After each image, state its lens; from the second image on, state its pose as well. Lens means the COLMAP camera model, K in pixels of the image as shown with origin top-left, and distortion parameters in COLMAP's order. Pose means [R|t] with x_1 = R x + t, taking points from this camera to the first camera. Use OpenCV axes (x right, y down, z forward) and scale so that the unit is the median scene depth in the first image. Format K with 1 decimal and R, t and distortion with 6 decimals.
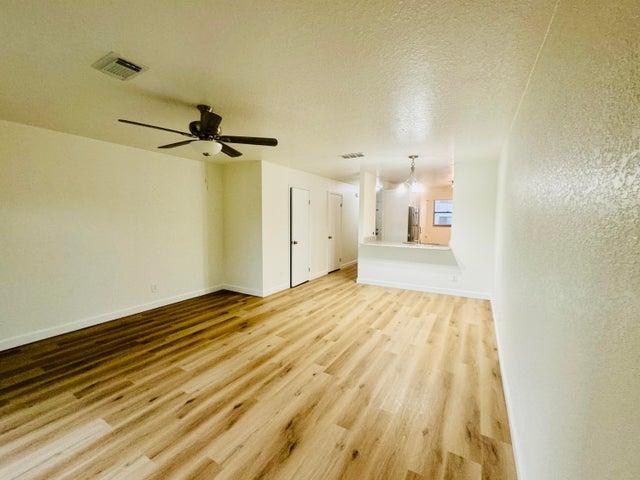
lens RADIAL K [[267.9, 0, 320.0], [0, 267.9, 240.0], [0, 0, 1]] dist [0.000958, 0.000014]
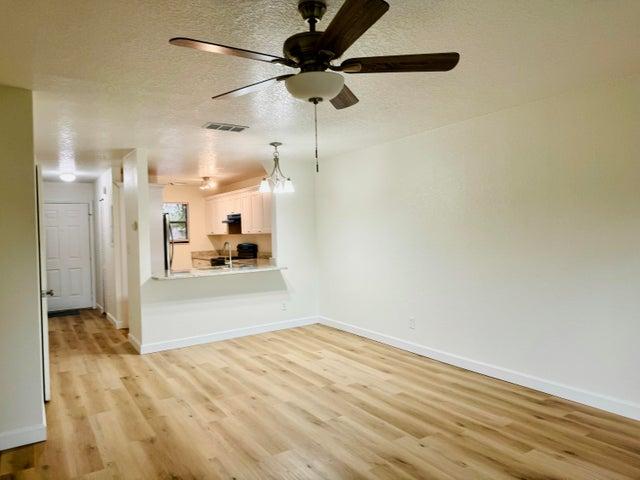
lens RADIAL K [[445.6, 0, 318.3], [0, 445.6, 236.7], [0, 0, 1]] dist [0.060234, -0.063351]
pose [[0.454520, -0.033350, 0.890112, -0.705114], [0.100862, 0.994799, -0.014231, -0.031708], [-0.885008, 0.096246, 0.455520, 0.389923]]
